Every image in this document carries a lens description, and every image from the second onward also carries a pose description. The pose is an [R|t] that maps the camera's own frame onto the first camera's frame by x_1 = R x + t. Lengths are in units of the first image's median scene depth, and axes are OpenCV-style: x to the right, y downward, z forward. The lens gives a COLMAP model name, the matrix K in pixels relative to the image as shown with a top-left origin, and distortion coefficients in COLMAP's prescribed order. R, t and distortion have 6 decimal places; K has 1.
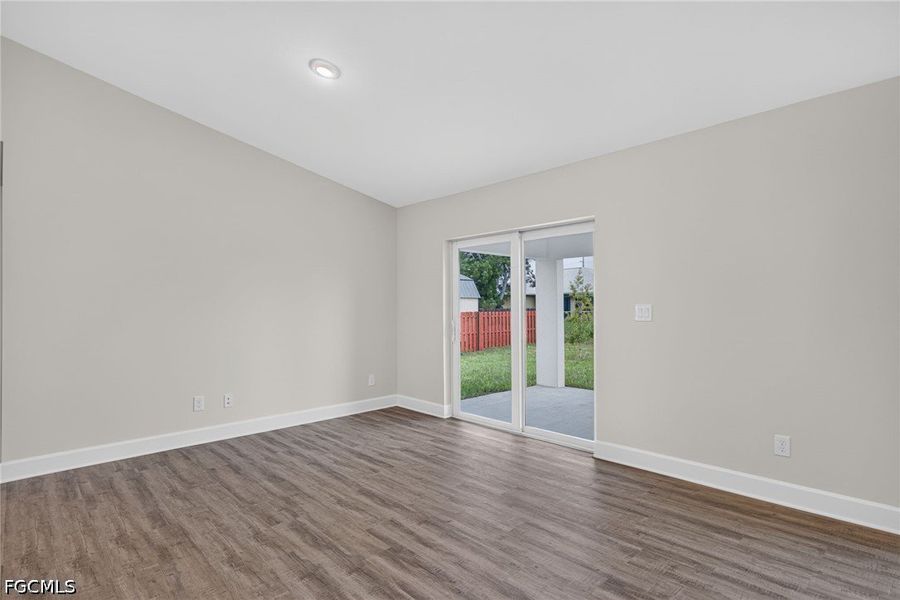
lens RADIAL K [[456.3, 0, 448.3], [0, 456.3, 300.2], [0, 0, 1]] dist [0.002127, 0.000252]
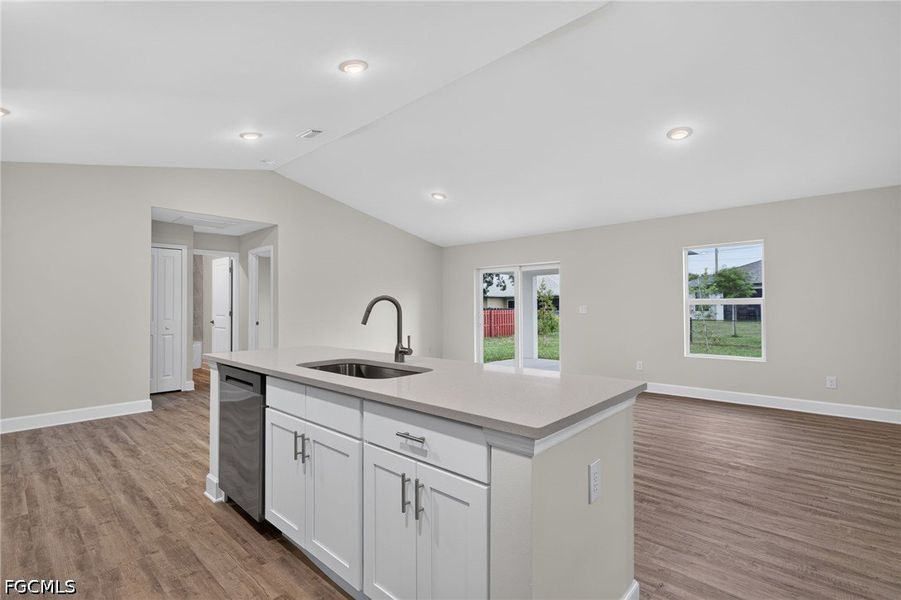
lens RADIAL K [[418.9, 0, 446.6], [0, 418.9, 301.2], [0, 0, 1]] dist [0.000263, -0.000217]
pose [[0.997837, 0.003951, 0.065621, -0.304155], [-0.003965, 0.999992, 0.000072, -0.006889], [-0.065620, -0.000332, 0.997845, -0.825195]]
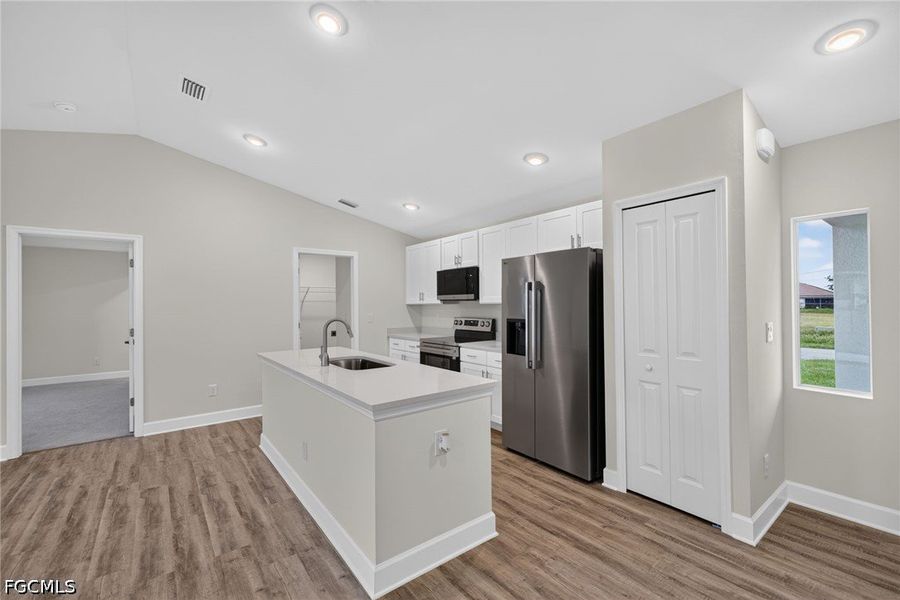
lens RADIAL K [[379.5, 0, 446.9], [0, 379.5, 301.1], [0, 0, 1]] dist [0.004585, 0.000054]
pose [[-0.994452, 0.016491, 0.103887, -0.676220], [0.014535, 0.999703, -0.019555, -0.031613], [-0.104178, -0.017936, -0.994397, 0.592464]]
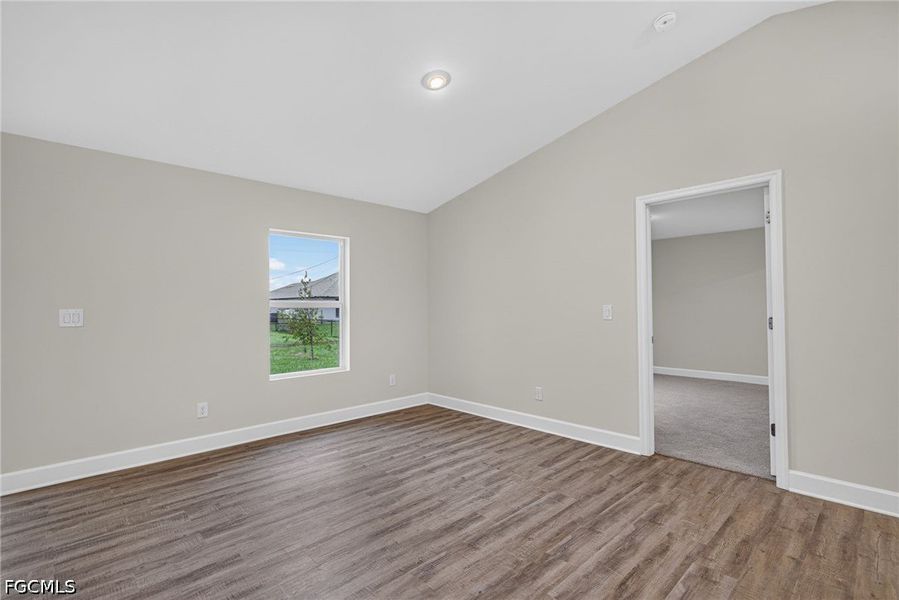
lens RADIAL K [[422.1, 0, 449.5], [0, 422.1, 300.0], [0, 0, 1]] dist [0.003812, 0.000570]
pose [[-0.003312, 0.025944, 0.999658, -0.447255], [-0.006819, 0.999640, -0.025966, 0.006812], [-0.999971, -0.006903, -0.003134, 0.191121]]
